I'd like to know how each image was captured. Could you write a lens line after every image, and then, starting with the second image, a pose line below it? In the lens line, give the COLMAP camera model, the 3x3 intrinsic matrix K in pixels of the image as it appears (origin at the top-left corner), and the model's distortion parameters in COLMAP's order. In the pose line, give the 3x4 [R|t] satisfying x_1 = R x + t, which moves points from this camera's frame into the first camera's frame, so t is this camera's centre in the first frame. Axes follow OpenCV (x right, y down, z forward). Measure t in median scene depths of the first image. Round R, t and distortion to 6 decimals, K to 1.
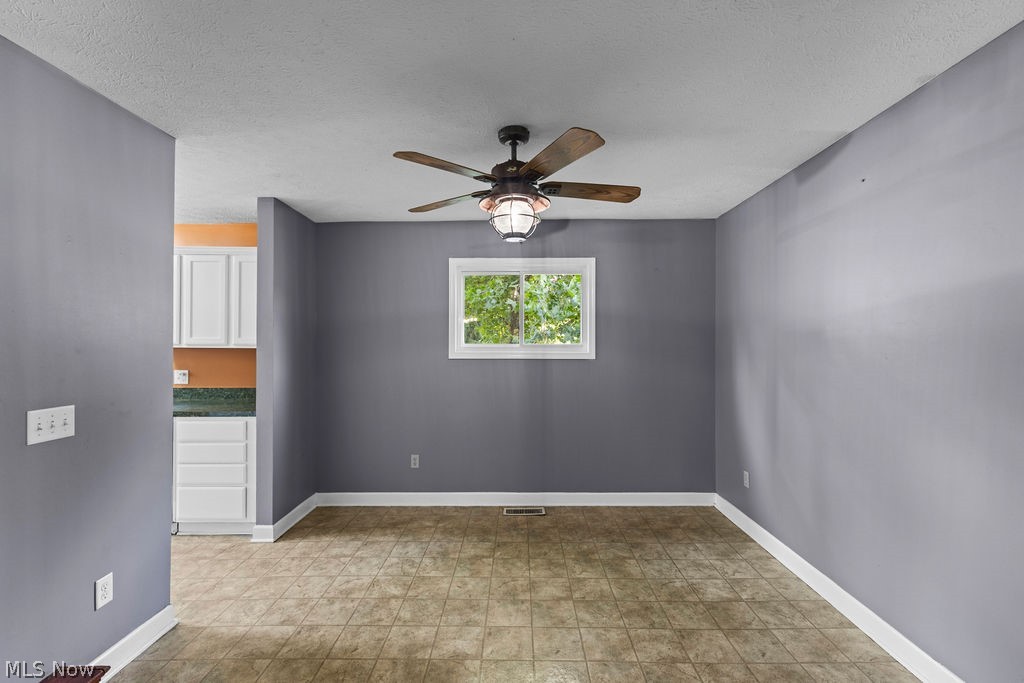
lens RADIAL K [[442.6, 0, 512.0], [0, 442.6, 341.5], [0, 0, 1]] dist [0.013162, -0.000479]
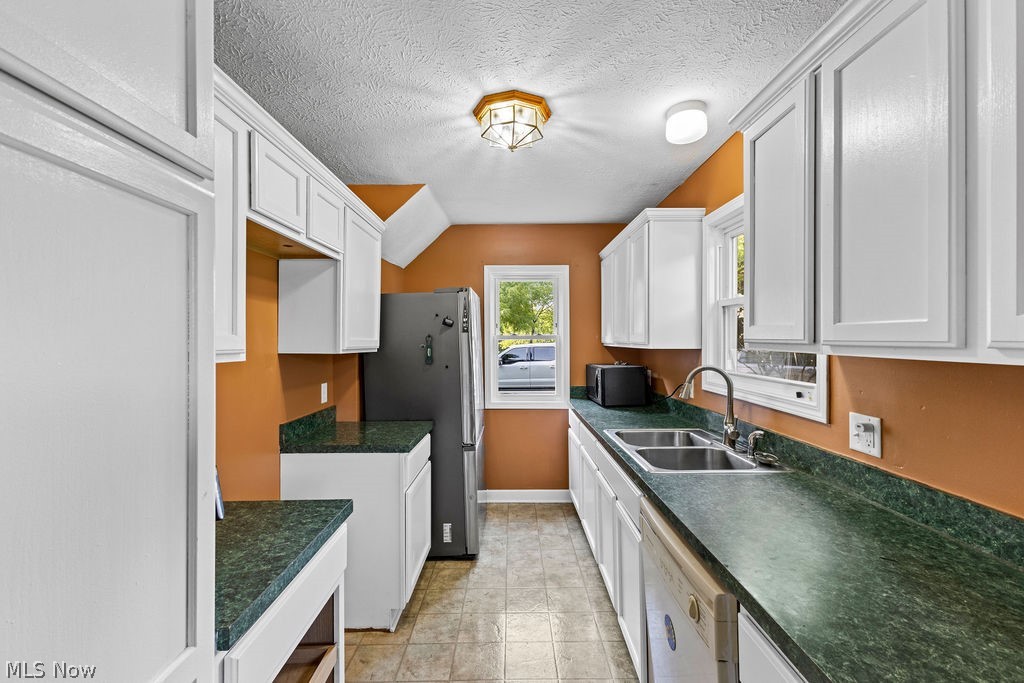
lens RADIAL K [[440.9, 0, 508.4], [0, 440.9, 340.8], [0, 0, 1]] dist [0.009952, -0.000999]
pose [[0.014701, -0.000838, -0.999892, -0.509602], [0.008531, 0.999963, -0.000712, 0.003057], [0.999856, -0.008520, 0.014708, 0.932899]]
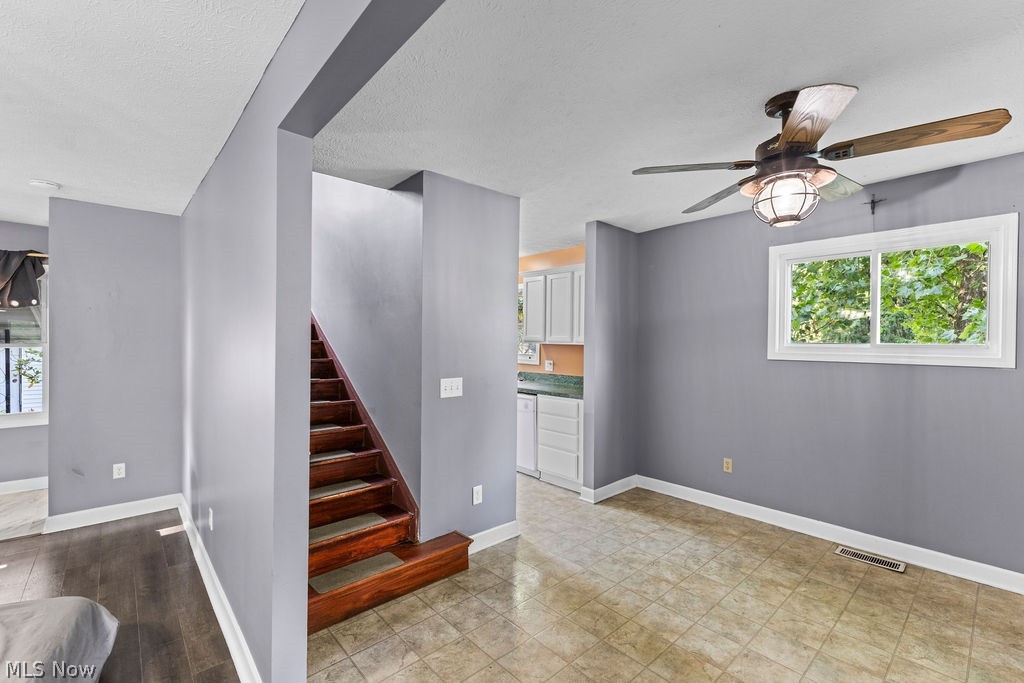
lens RADIAL K [[444.5, 0, 513.0], [0, 444.5, 344.8], [0, 0, 1]] dist [0.011591, -0.000597]
pose [[0.682270, 0.012787, -0.730989, 0.216222], [-0.003576, 0.999893, 0.014154, -0.002514], [0.731092, -0.007043, 0.682243, 0.007495]]
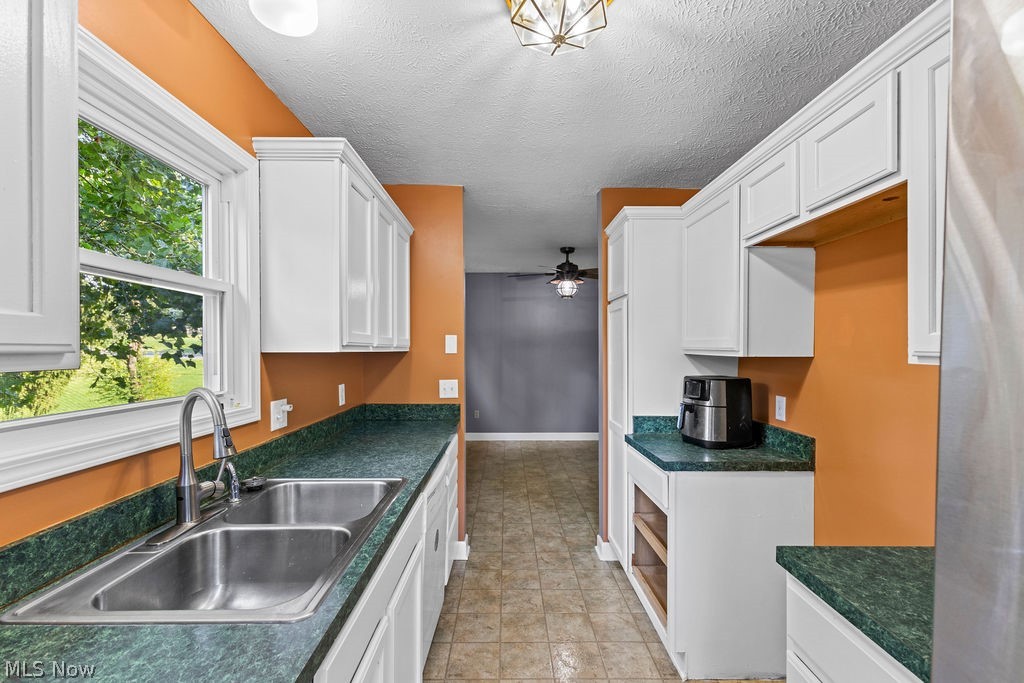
lens RADIAL K [[444.5, 0, 513.0], [0, 444.5, 344.8], [0, 0, 1]] dist [0.011591, -0.000597]
pose [[-0.035622, 0.005496, 0.999350, -1.644697], [-0.002983, 0.999980, -0.005605, 0.008525], [-0.999361, -0.003181, -0.035605, 1.016270]]
